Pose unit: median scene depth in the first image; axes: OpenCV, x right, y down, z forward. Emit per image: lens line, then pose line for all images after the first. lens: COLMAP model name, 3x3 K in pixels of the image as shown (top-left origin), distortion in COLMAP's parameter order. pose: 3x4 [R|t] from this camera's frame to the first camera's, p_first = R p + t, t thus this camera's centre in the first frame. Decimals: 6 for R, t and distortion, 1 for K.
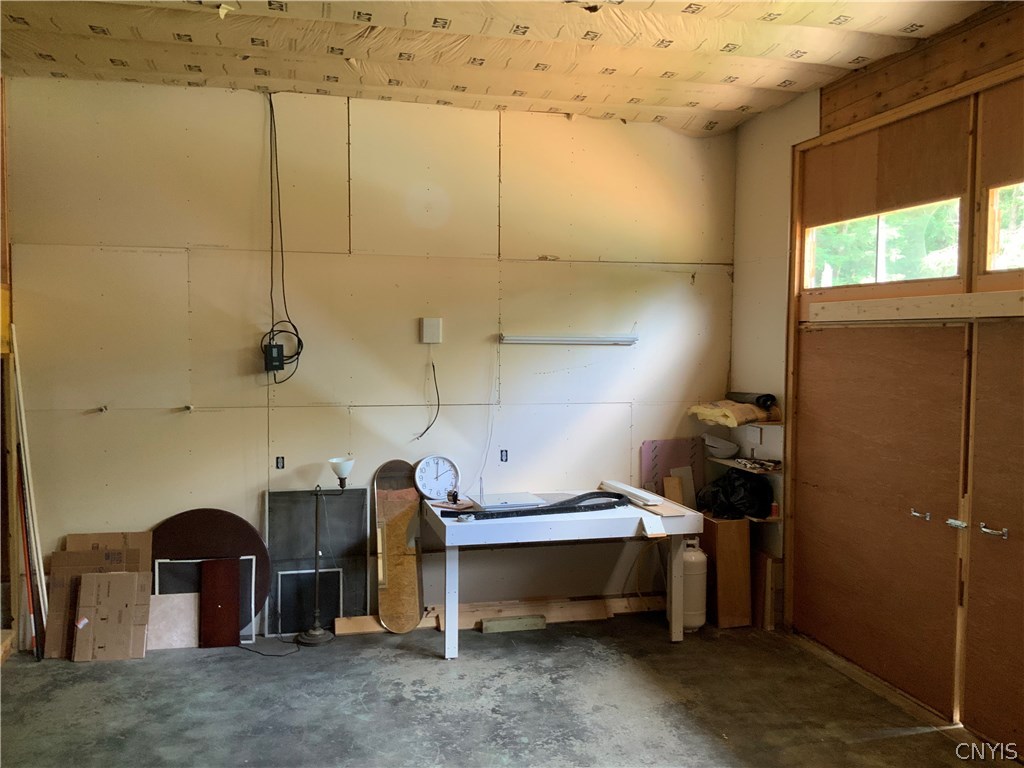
lens RADIAL K [[853.9, 0, 508.3], [0, 853.9, 381.8], [0, 0, 1]] dist [0.067068, -0.126635]
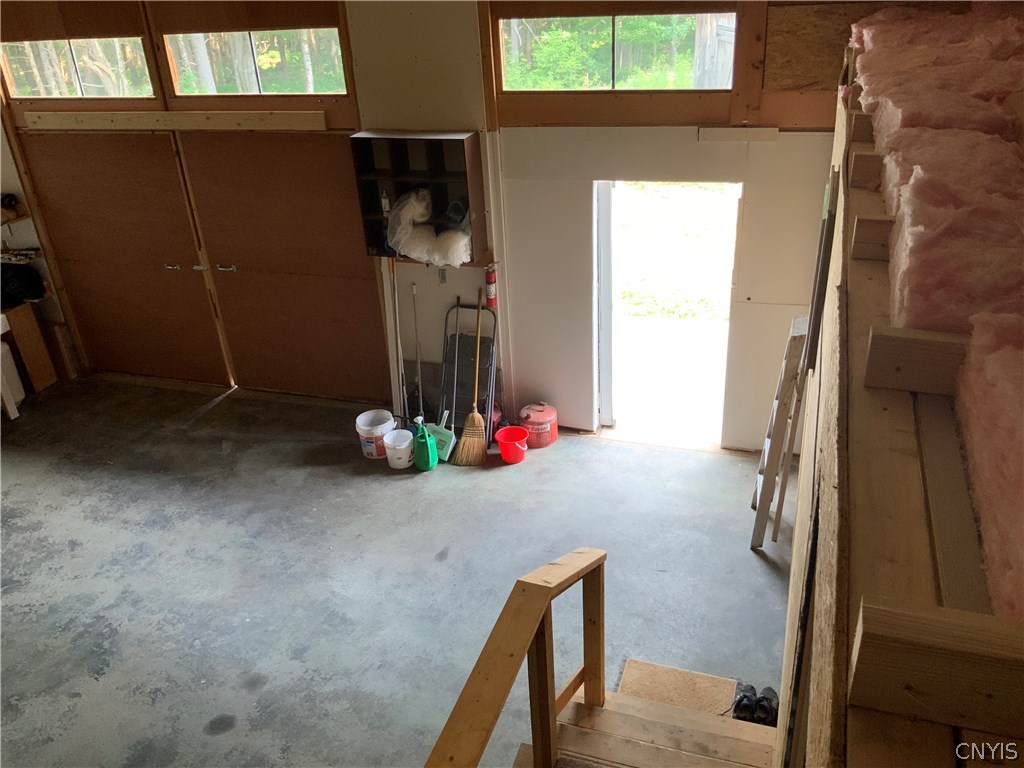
lens RADIAL K [[853.9, 0, 512.3], [0, 853.9, 383.8], [0, 0, 1]] dist [0.067068, -0.126635]
pose [[0.550569, -0.413900, 0.724955, -0.300384], [0.102698, 0.895415, 0.433226, -0.212697], [-0.828448, -0.164069, 0.535495, -0.247293]]
